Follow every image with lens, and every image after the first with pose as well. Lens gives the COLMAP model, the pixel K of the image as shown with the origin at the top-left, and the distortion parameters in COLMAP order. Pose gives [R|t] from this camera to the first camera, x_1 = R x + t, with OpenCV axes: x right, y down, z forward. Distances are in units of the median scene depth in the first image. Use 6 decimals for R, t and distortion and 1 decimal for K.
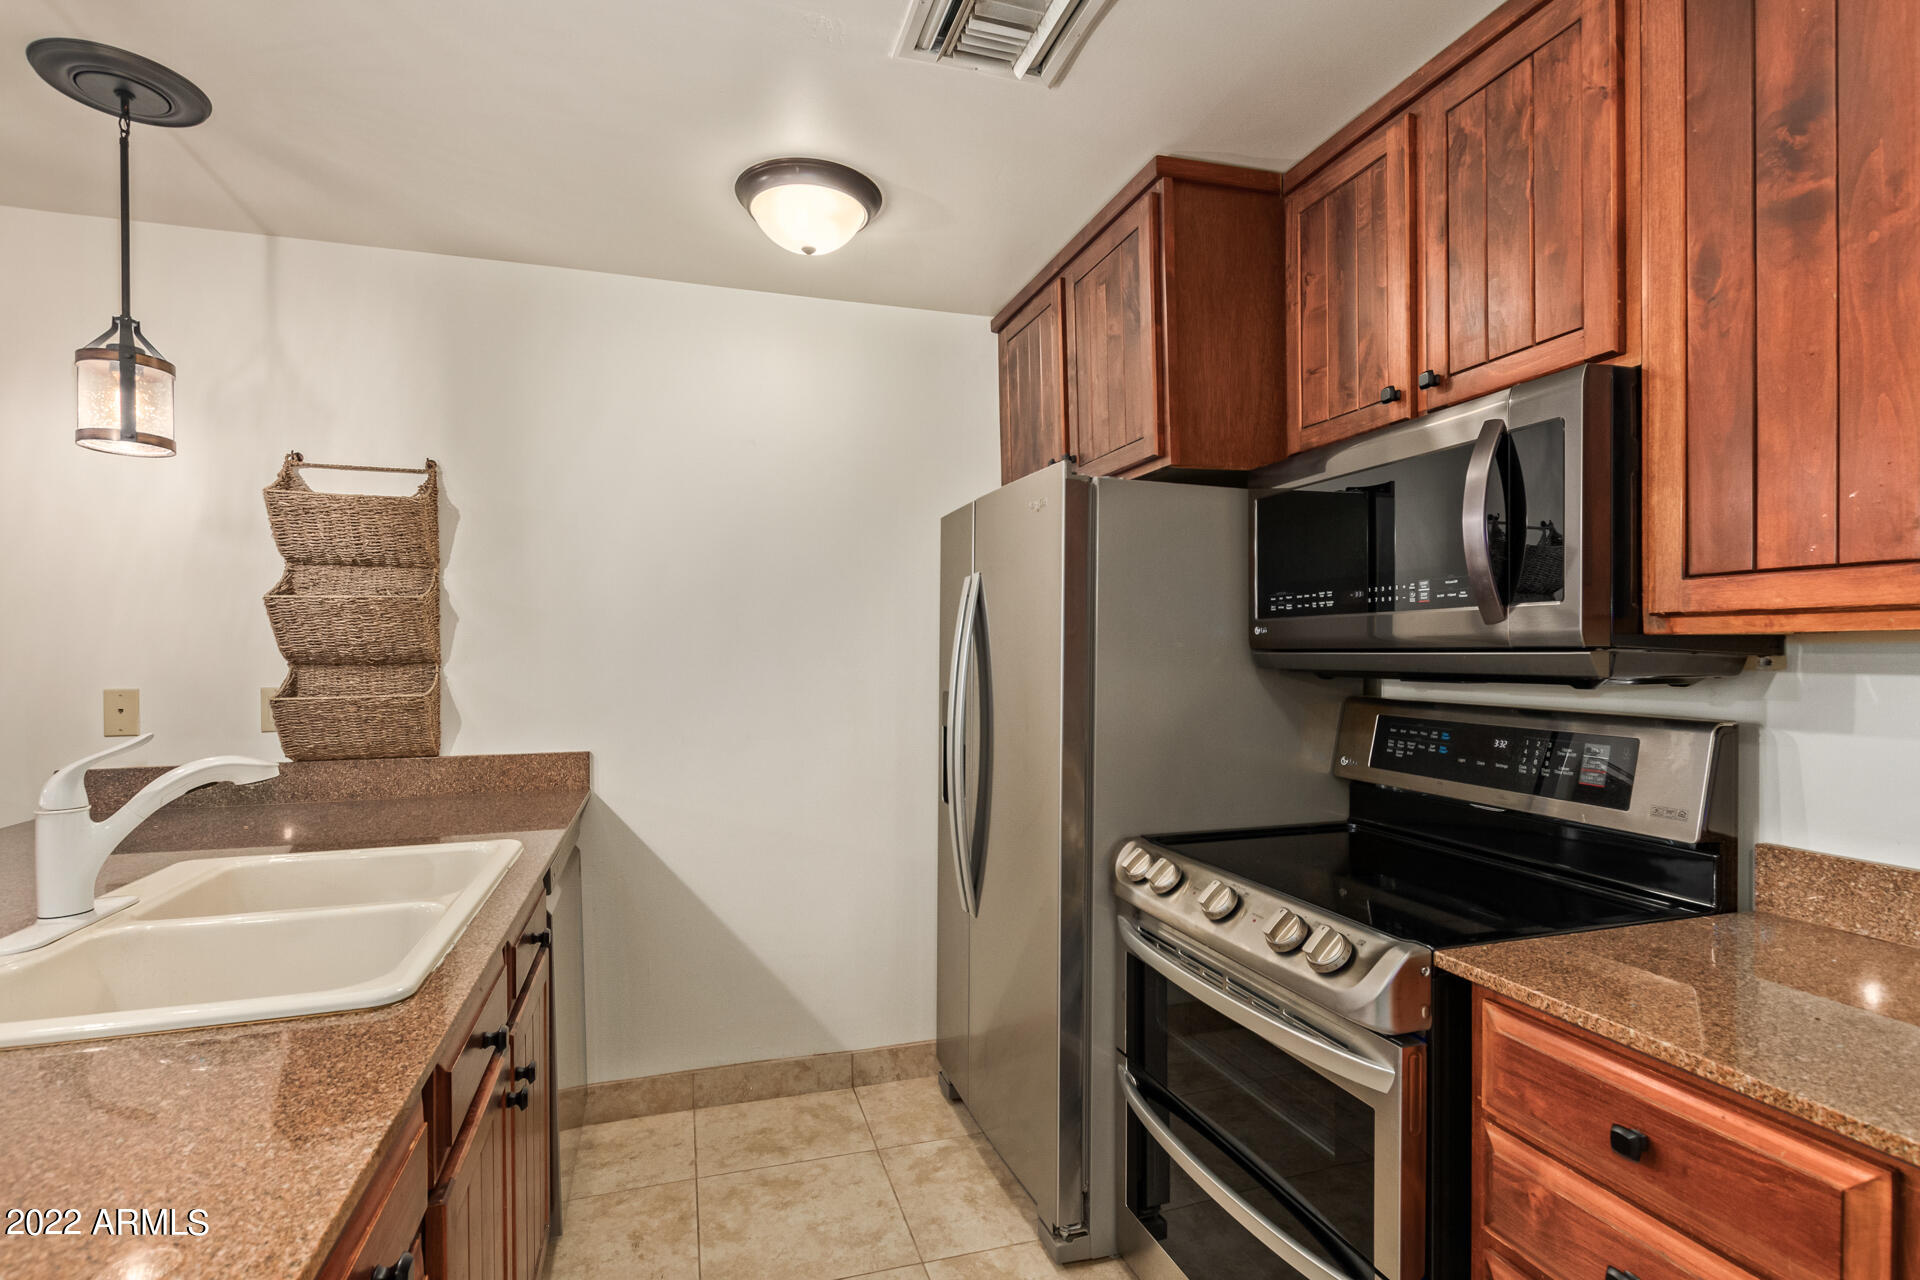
lens RADIAL K [[893.9, 0, 952.6], [0, 893.9, 647.4], [0, 0, 1]] dist [0.014409, -0.009410]
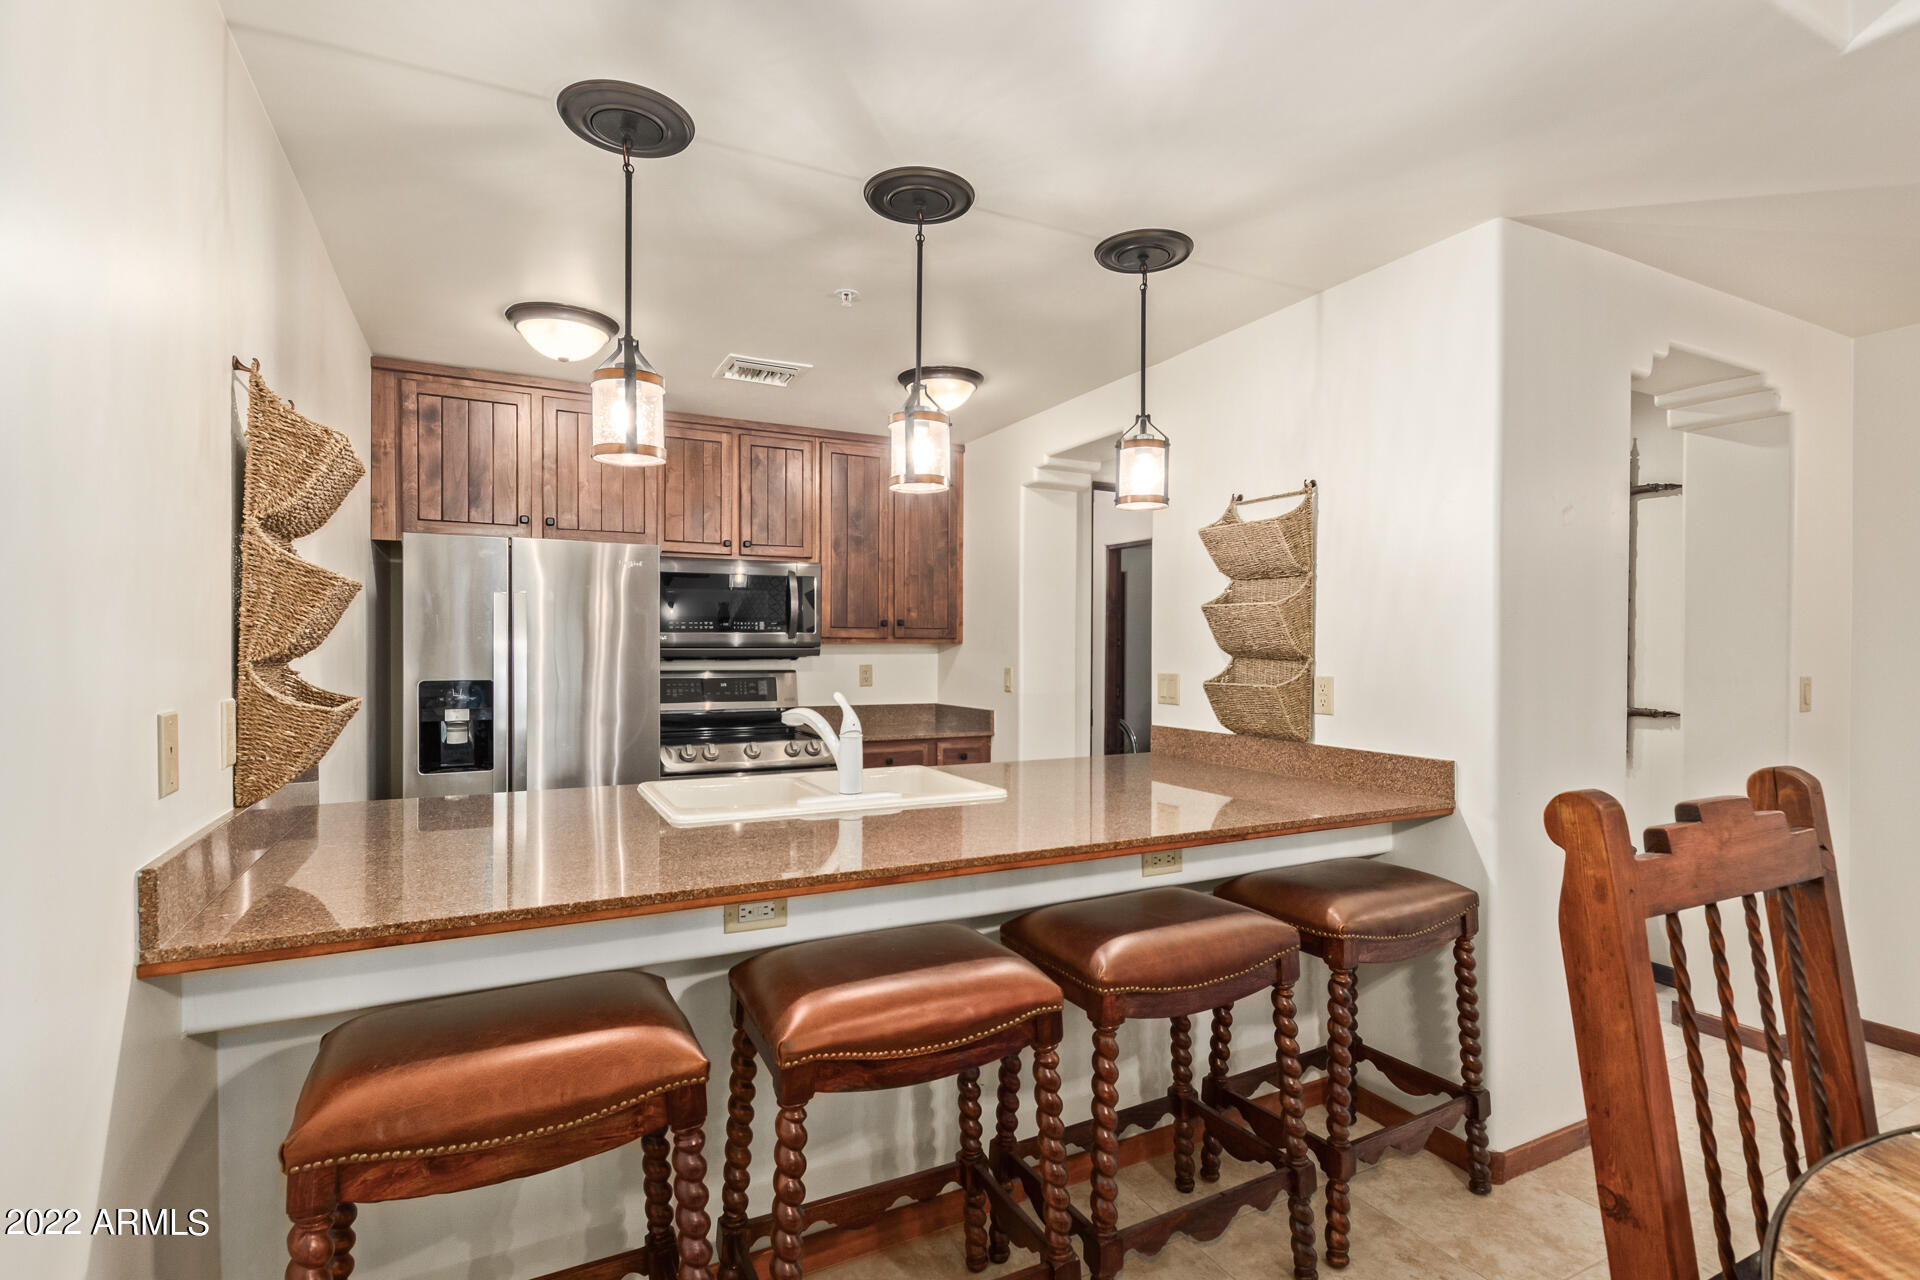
lens RADIAL K [[893.9, 0, 952.6], [0, 893.9, 647.4], [0, 0, 1]] dist [0.014409, -0.009410]
pose [[-0.160609, 0.000701, 0.987018, -2.040824], [0.001563, 0.999999, -0.000456, 0.004480], [-0.987017, 0.001470, -0.160610, 0.792081]]
